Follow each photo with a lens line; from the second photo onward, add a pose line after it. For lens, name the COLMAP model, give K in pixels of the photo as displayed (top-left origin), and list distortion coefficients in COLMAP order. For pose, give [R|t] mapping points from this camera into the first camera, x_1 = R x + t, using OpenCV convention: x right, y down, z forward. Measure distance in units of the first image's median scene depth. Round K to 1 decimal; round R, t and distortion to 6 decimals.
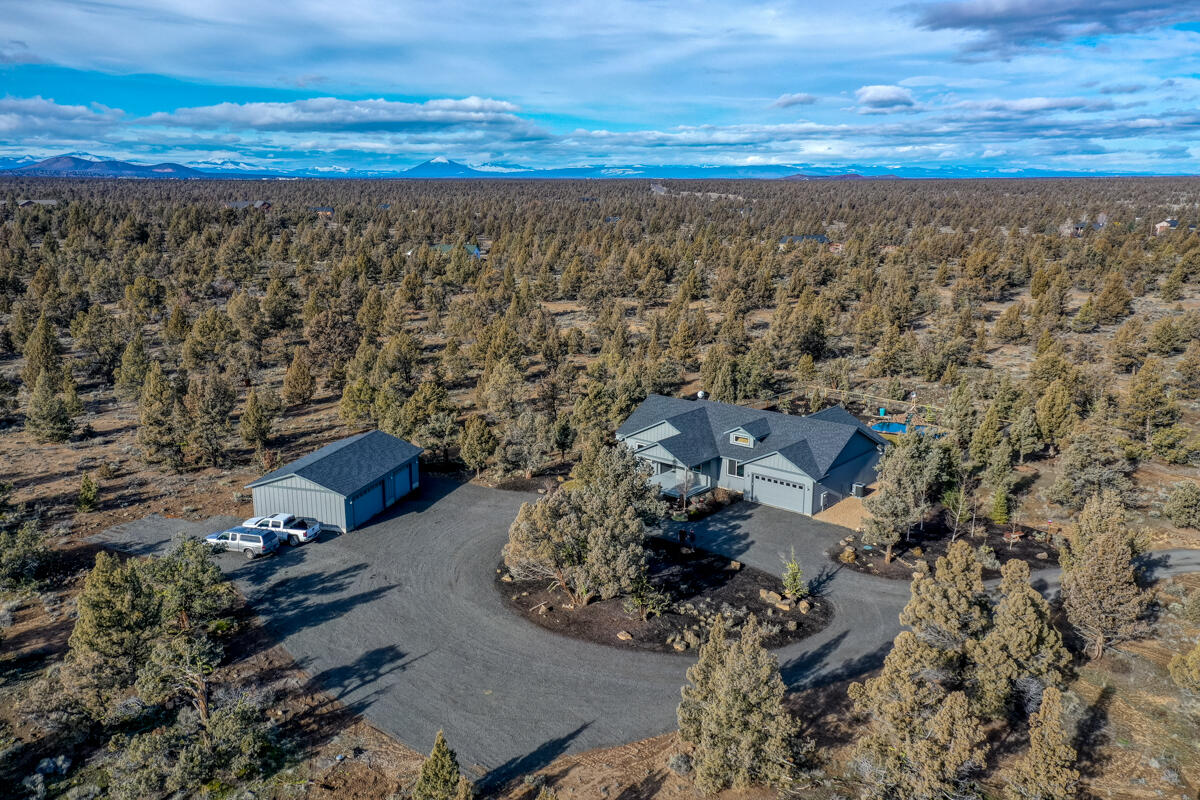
lens RADIAL K [[1081.6, 0, 639.9], [0, 1081.6, 399.4], [0, 0, 1]] dist [0.004097, 0.075309]
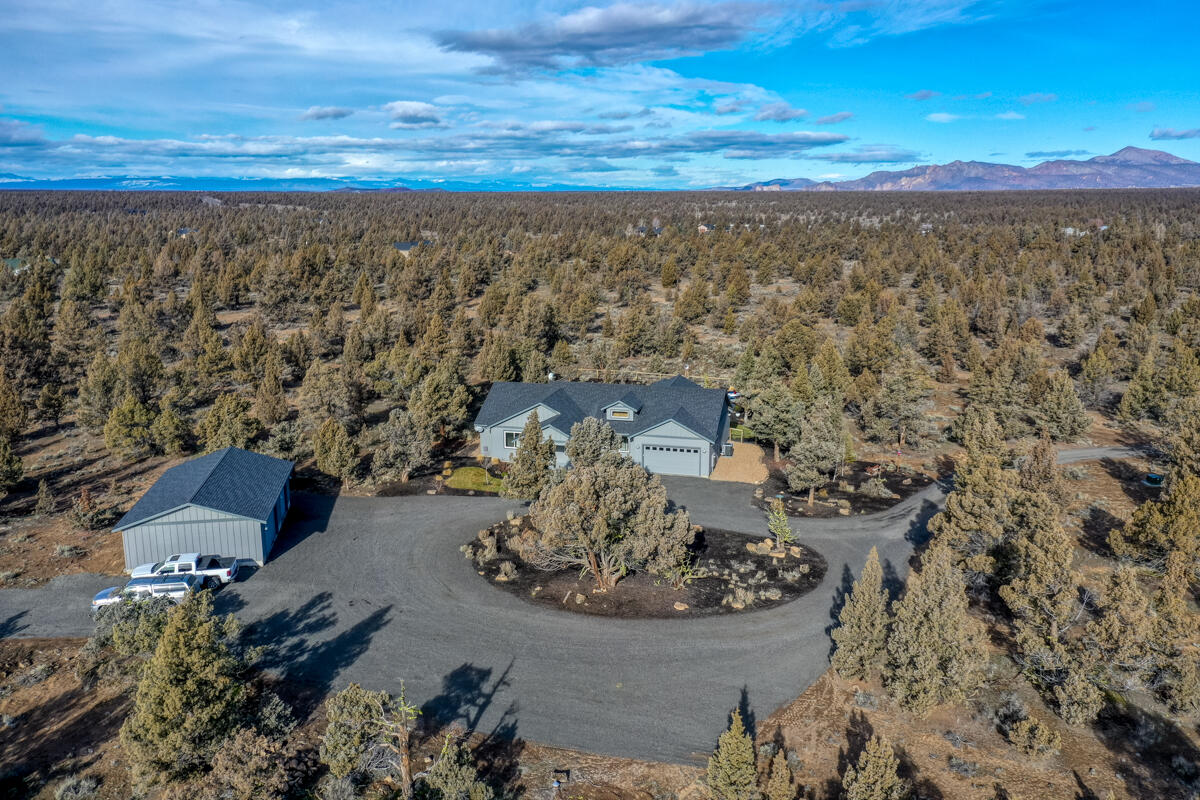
lens RADIAL K [[1066.9, 0, 625.0], [0, 1066.9, 368.7], [0, 0, 1]] dist [0.015550, 0.011401]
pose [[0.875182, -0.078918, 0.477314, -0.104981], [0.102685, 0.994428, -0.023862, 0.005657], [-0.472771, 0.069897, 0.878409, 0.037323]]
